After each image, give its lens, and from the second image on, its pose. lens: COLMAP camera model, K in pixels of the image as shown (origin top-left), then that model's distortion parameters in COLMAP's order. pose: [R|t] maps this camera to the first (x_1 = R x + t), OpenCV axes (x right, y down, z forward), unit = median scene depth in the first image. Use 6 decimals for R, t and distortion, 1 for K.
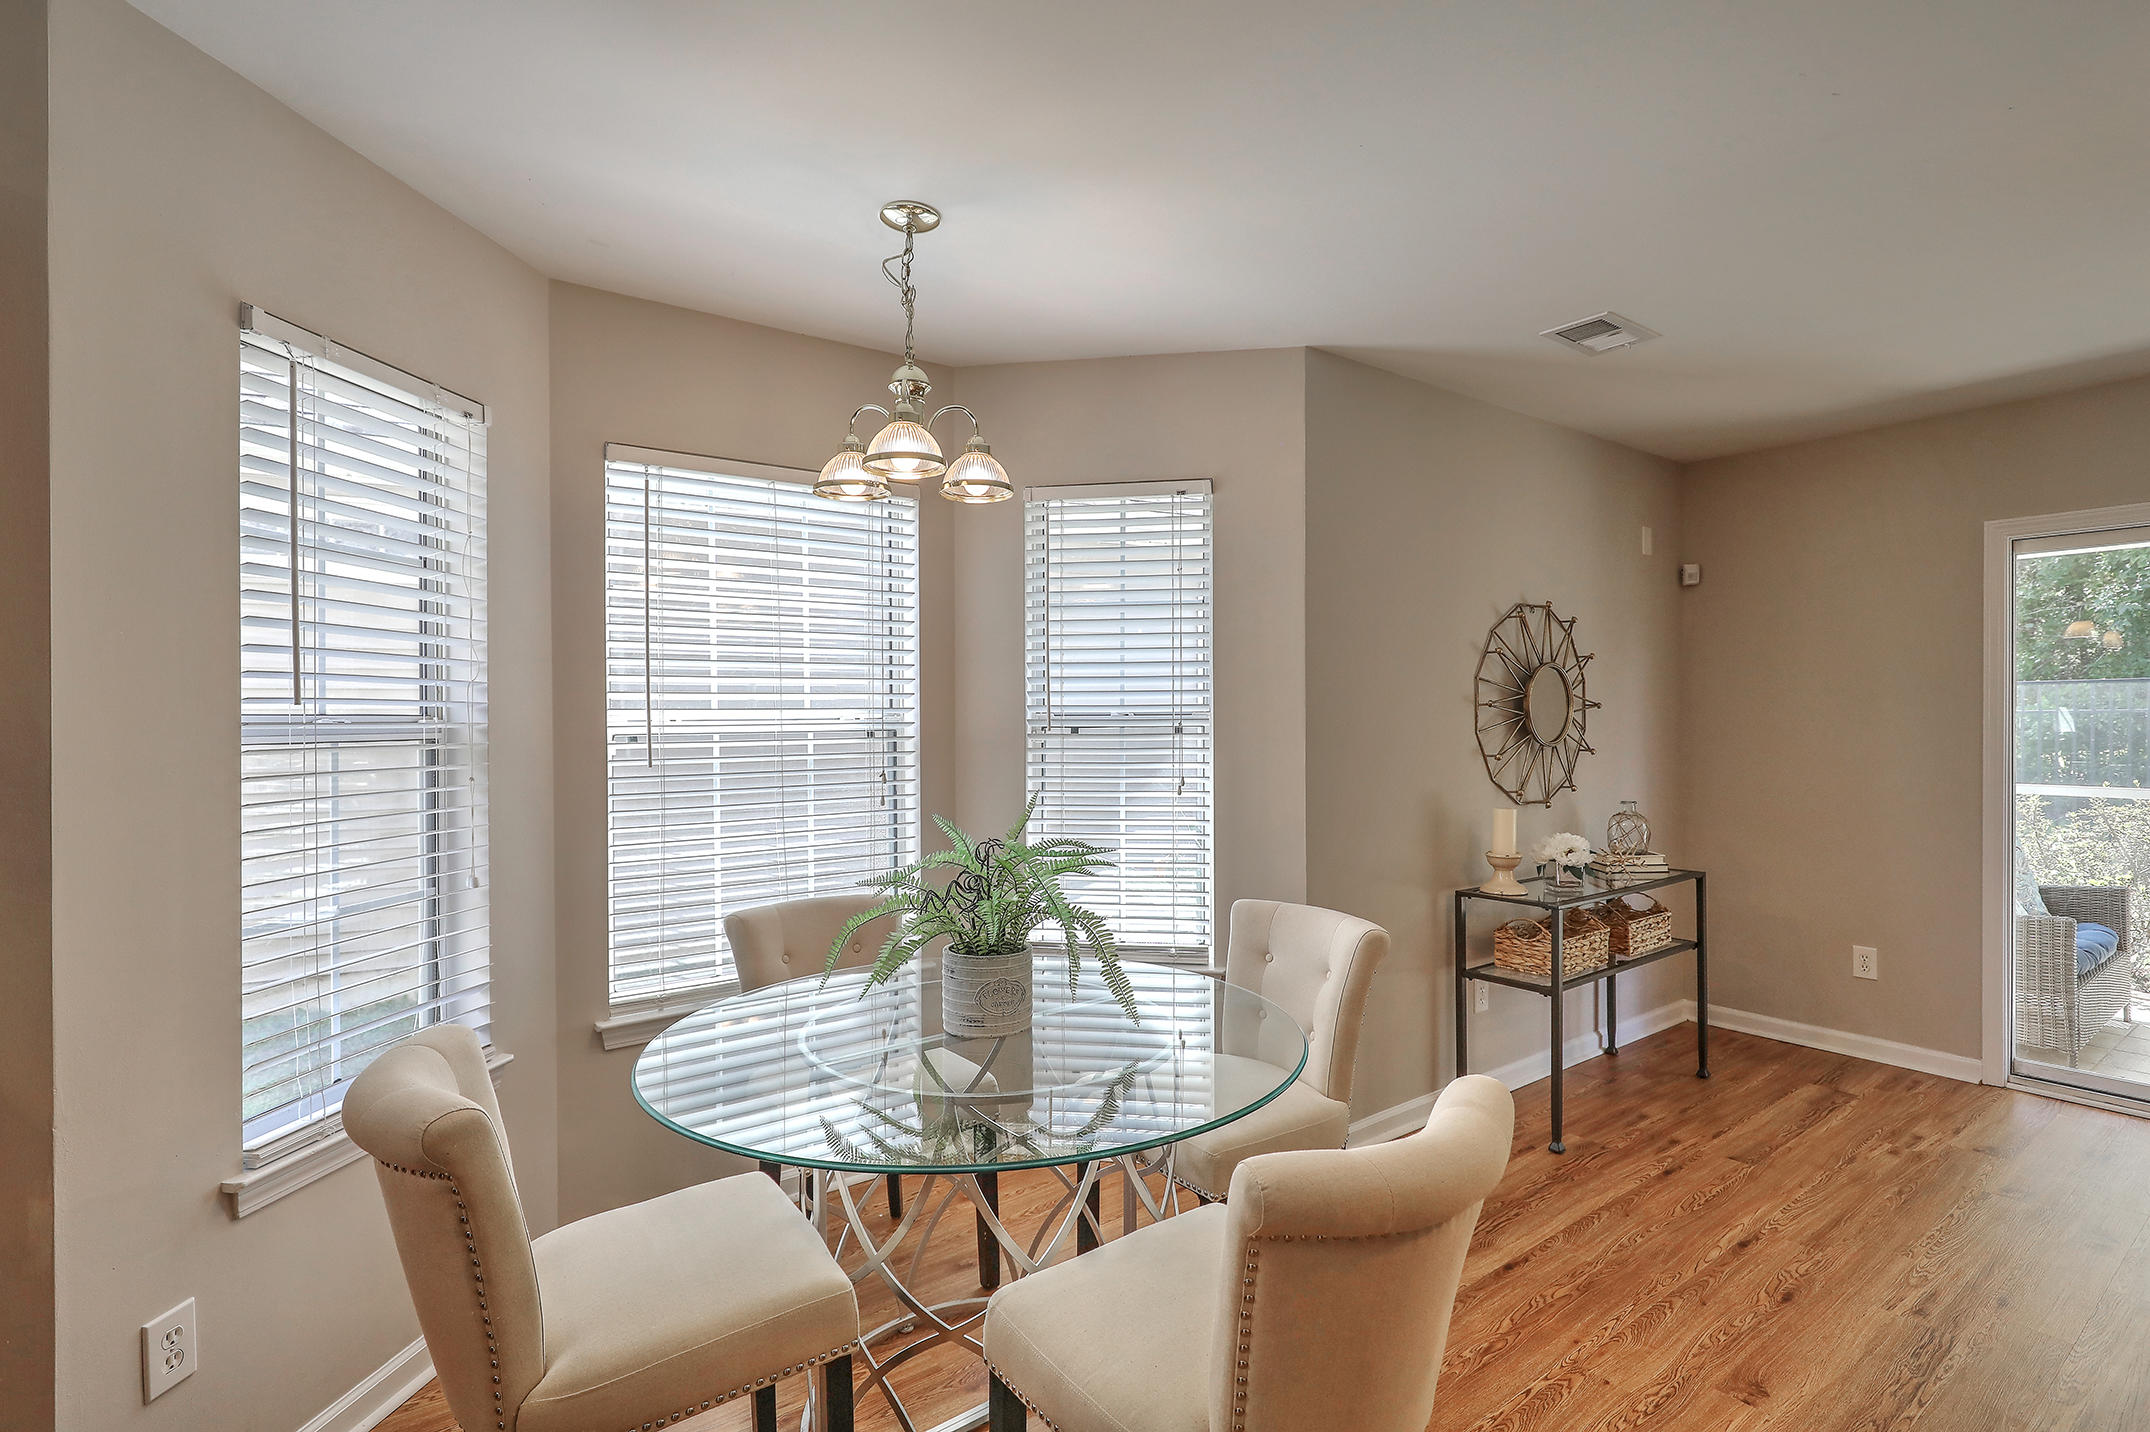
lens RADIAL K [[1014.7, 0, 1089.1], [0, 1014.7, 721.9], [0, 0, 1]] dist [0.000698, -0.000605]
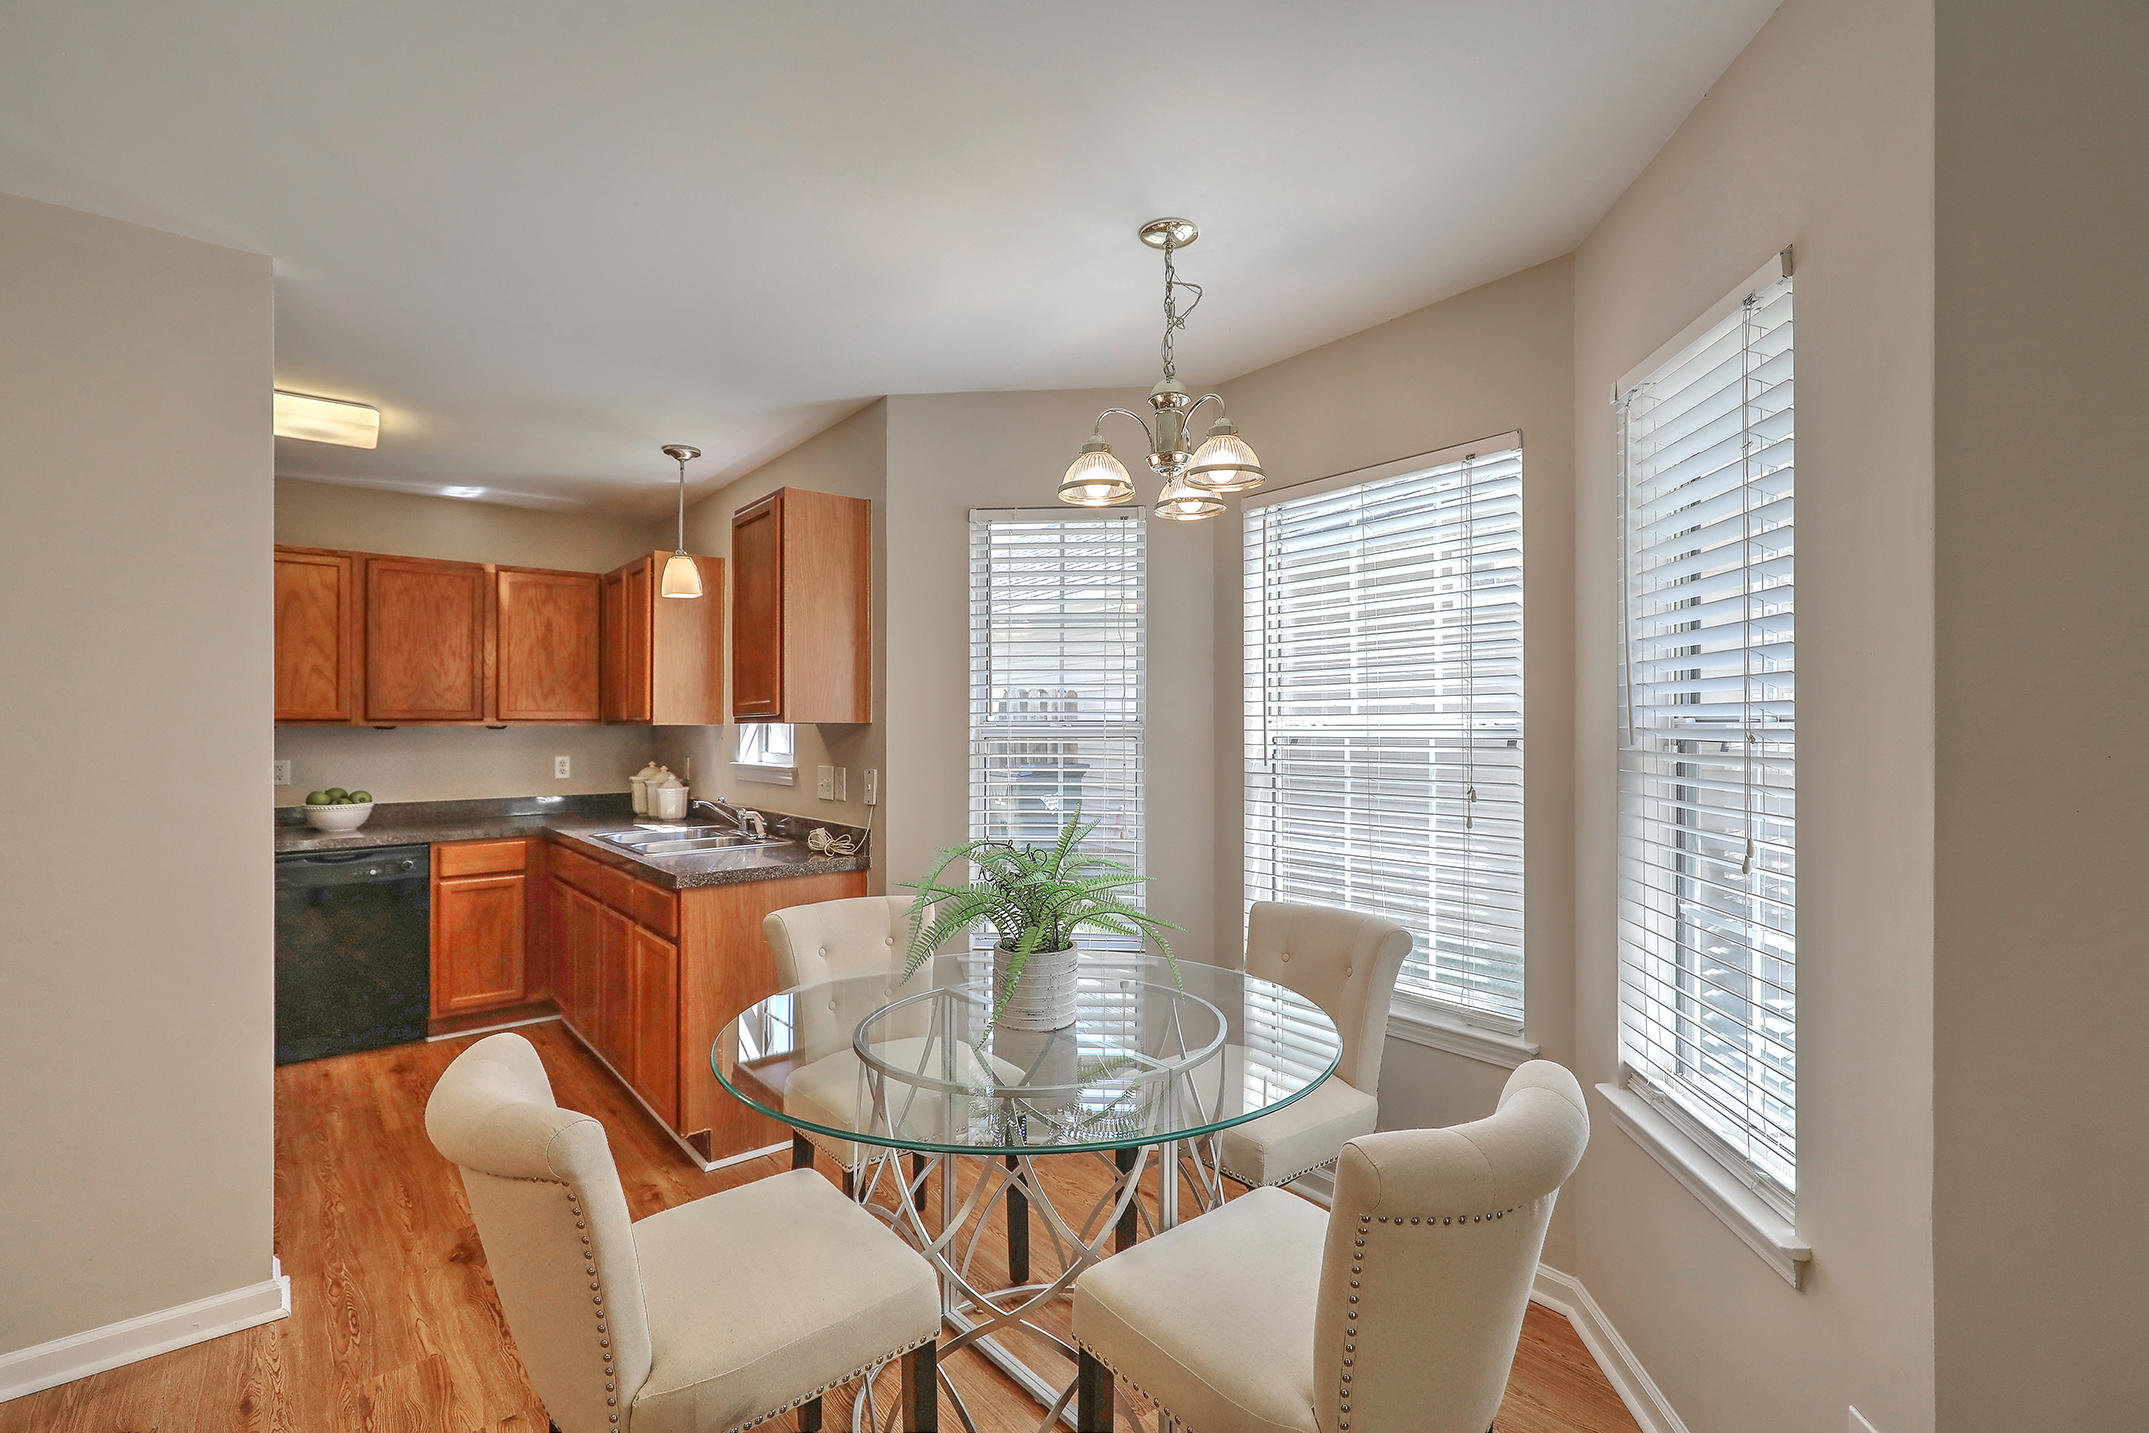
lens RADIAL K [[965.9, 0, 1074.5], [0, 965.9, 716.5], [0, 0, 1]] dist [-0.000404, 0.000173]
pose [[0.045431, 0.000745, -0.998967, 0.610649], [0.000539, 1.000000, 0.000770, -0.011557], [0.998967, -0.000573, 0.045430, 0.673652]]
